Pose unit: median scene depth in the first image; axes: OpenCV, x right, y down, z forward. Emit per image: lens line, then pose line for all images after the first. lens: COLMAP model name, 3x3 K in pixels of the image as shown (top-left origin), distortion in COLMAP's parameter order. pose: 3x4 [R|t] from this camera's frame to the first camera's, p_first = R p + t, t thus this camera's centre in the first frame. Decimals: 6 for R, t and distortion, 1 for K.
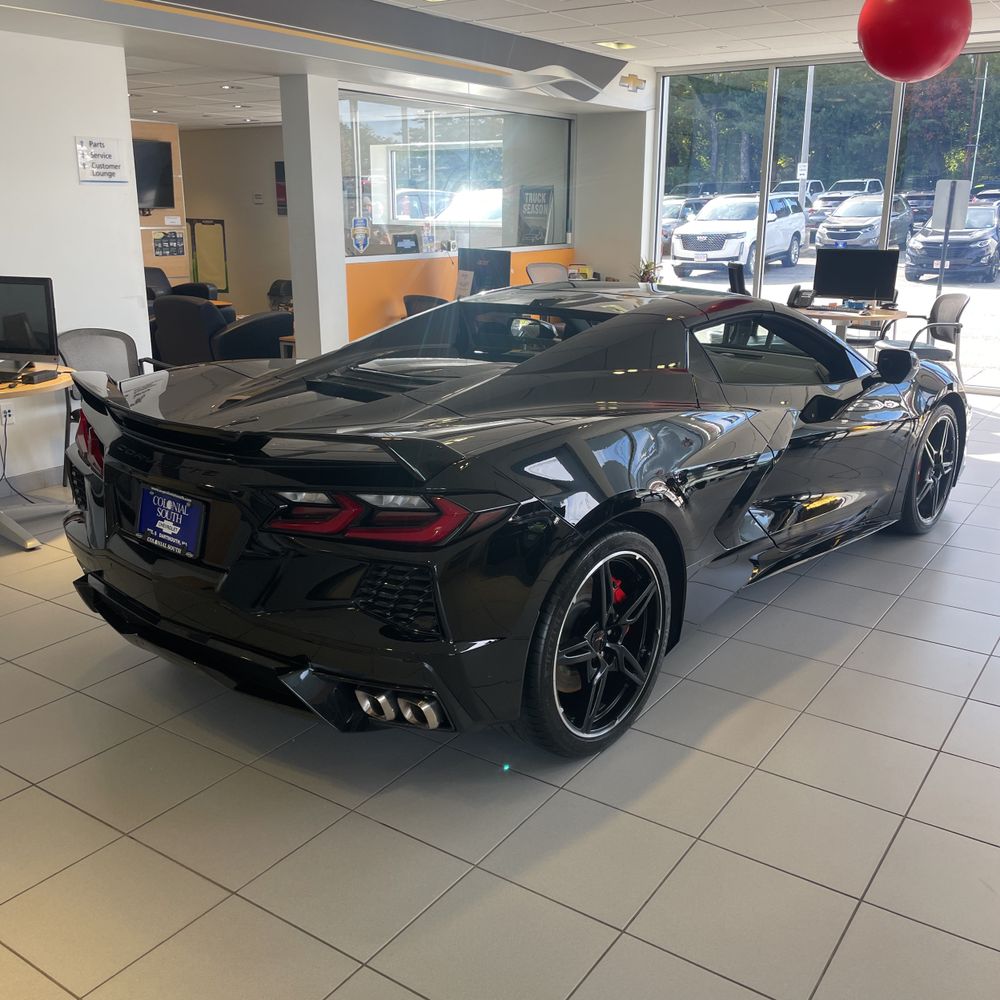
lens RADIAL K [[1016.3, 0, 502.2], [0, 1016.3, 472.1], [0, 0, 1]] dist [0.086096, -0.107535]
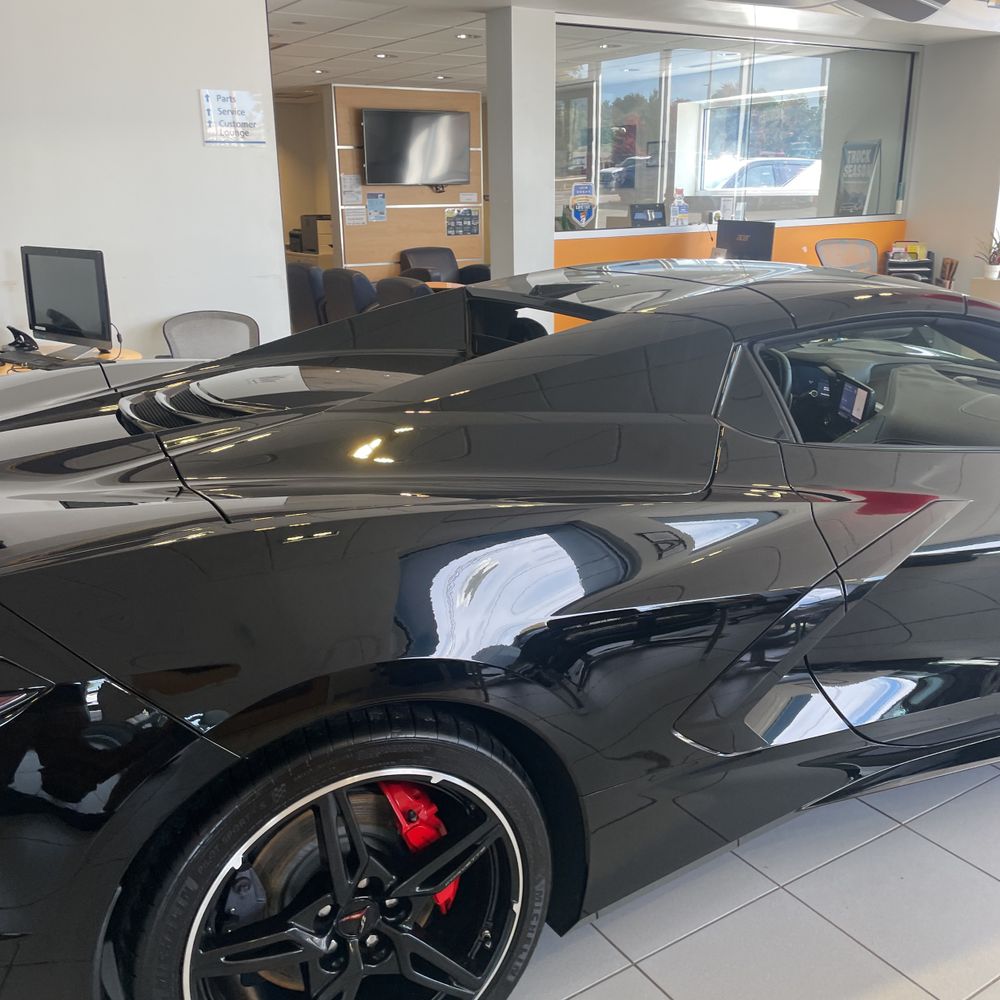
lens RADIAL K [[1022.4, 0, 502.0], [0, 1022.4, 499.2], [0, 0, 1]] dist [0.070688, -0.106175]
pose [[0.921467, 0.095912, -0.376429, 0.123010], [-0.081249, 0.995193, 0.054680, -0.032147], [0.379864, -0.019802, 0.924831, 0.185337]]
